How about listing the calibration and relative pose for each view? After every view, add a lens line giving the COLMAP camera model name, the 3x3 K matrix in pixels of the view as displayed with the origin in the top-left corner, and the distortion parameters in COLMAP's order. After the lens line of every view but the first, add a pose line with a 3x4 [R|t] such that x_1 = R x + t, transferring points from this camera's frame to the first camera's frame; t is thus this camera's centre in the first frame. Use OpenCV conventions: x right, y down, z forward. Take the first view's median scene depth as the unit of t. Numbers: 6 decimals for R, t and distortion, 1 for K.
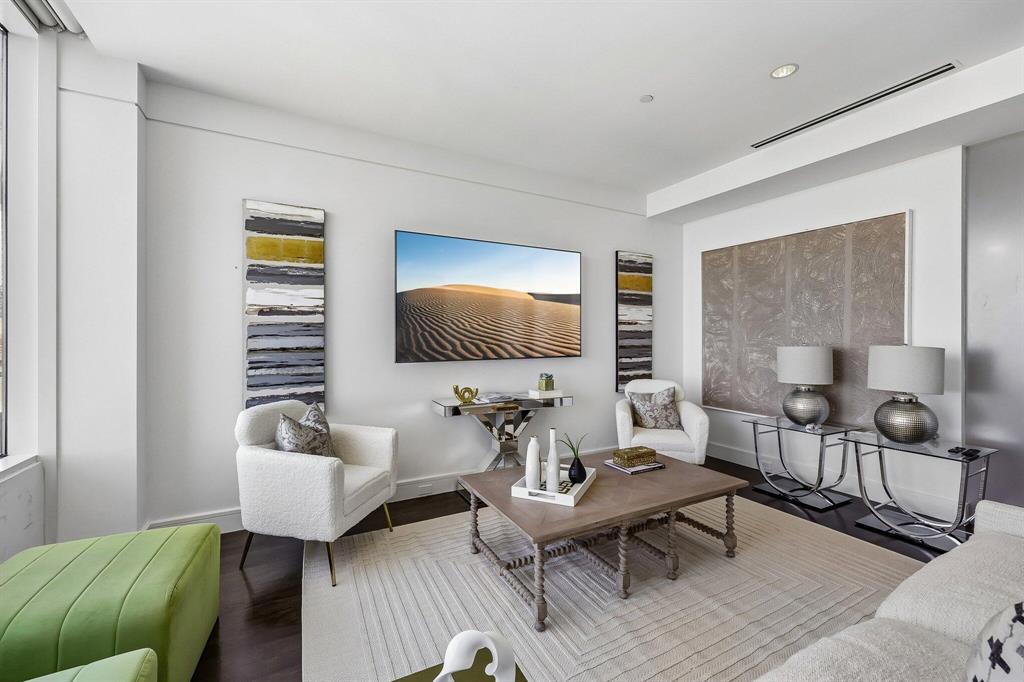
lens RADIAL K [[416.3, 0, 511.4], [0, 416.3, 335.9], [0, 0, 1]] dist [0.000700, 0.000870]
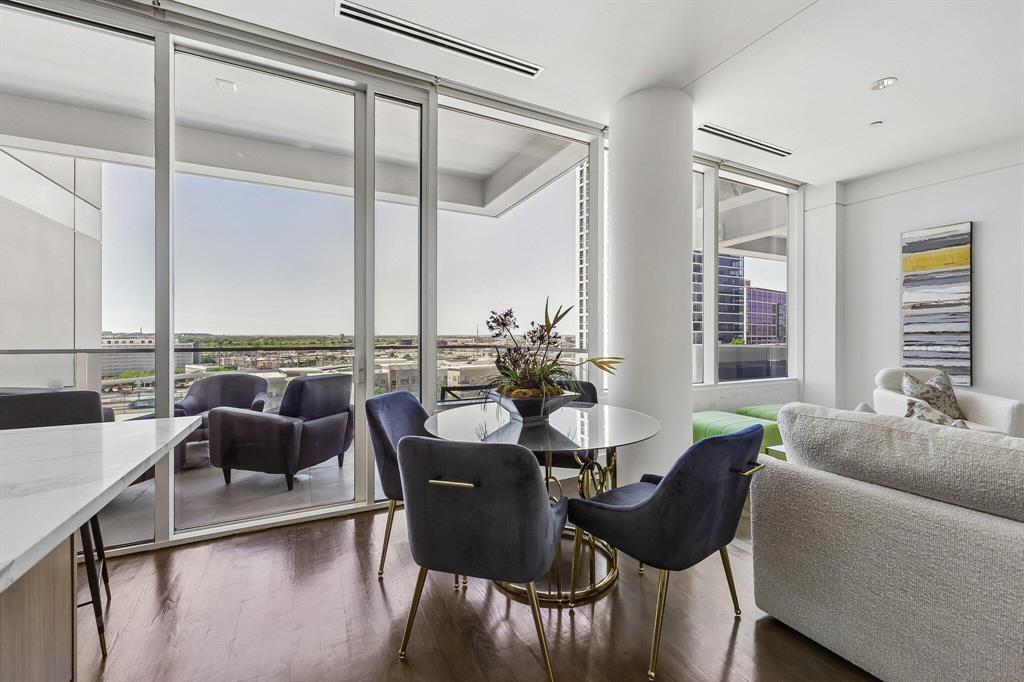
lens RADIAL K [[416.3, 0, 514.1], [0, 416.3, 334.2], [0, 0, 1]] dist [0.000700, 0.000870]
pose [[-0.029586, -0.003412, -0.999556, 0.796061], [-0.001936, 0.999992, -0.003357, 0.040537], [0.999560, 0.001836, -0.029593, -0.312656]]
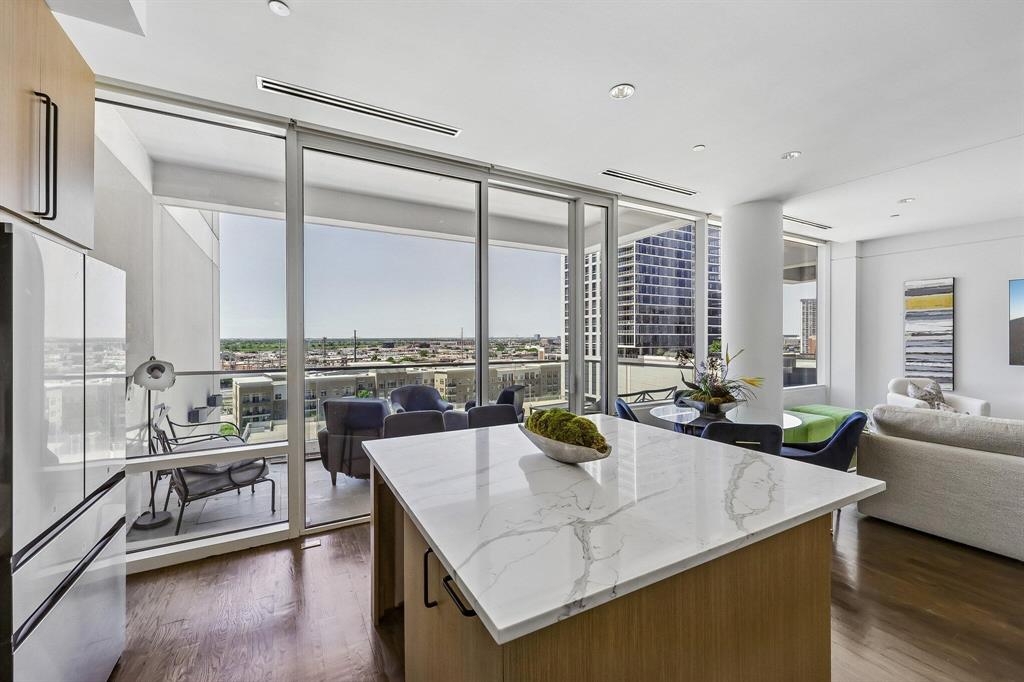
lens RADIAL K [[416.3, 0, 513.0], [0, 416.3, 337.7], [0, 0, 1]] dist [0.000700, 0.000870]
pose [[0.014141, -0.000452, -0.999900, 1.266556], [0.000740, 1.000000, -0.000441, -0.037950], [0.999900, -0.000734, 0.014142, -0.889355]]
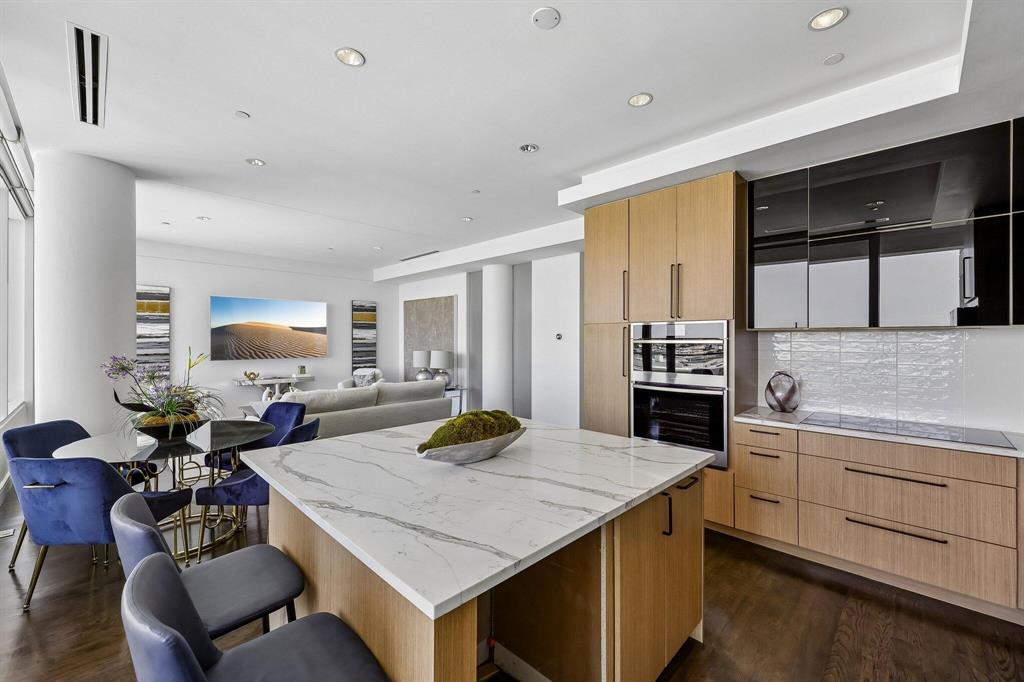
lens RADIAL K [[416.3, 0, 512.1], [0, 416.3, 338.4], [0, 0, 1]] dist [0.000700, 0.000870]
pose [[0.956583, -0.000740, 0.291459, 0.546417], [0.001478, 0.999996, -0.002312, -0.038064], [-0.291456, 0.002642, 0.956580, -1.402156]]
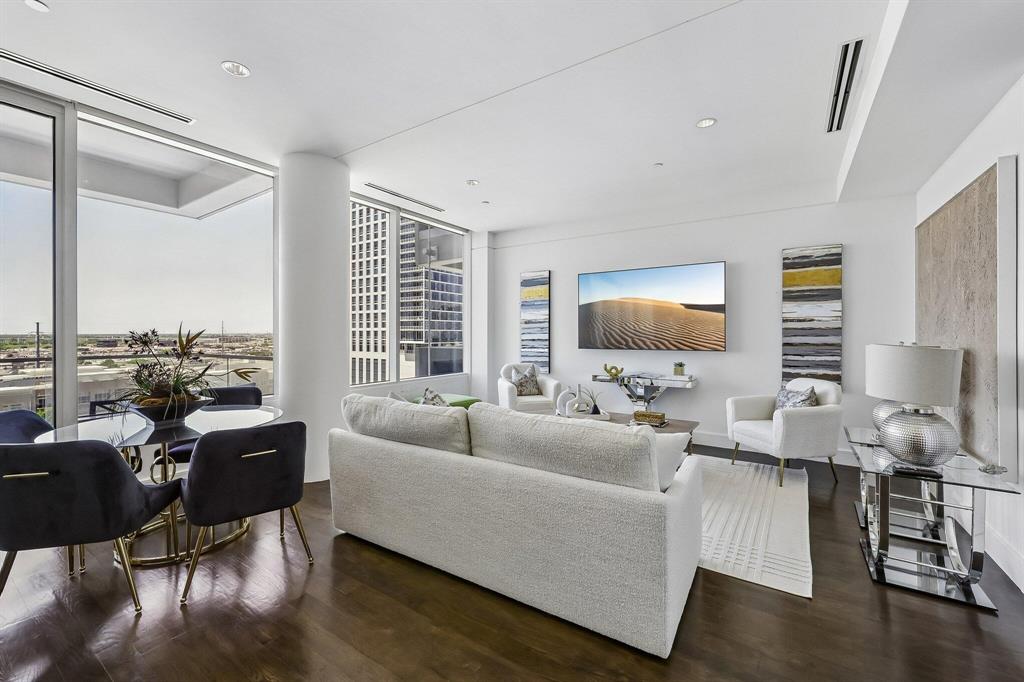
lens RADIAL K [[416.3, 0, 511.6], [0, 416.3, 332.3], [0, 0, 1]] dist [0.000700, 0.000870]
pose [[0.468535, -0.003522, -0.883438, 1.161326], [0.000145, 0.999992, -0.003909, 0.002103], [0.883445, 0.001703, 0.468532, -0.085305]]
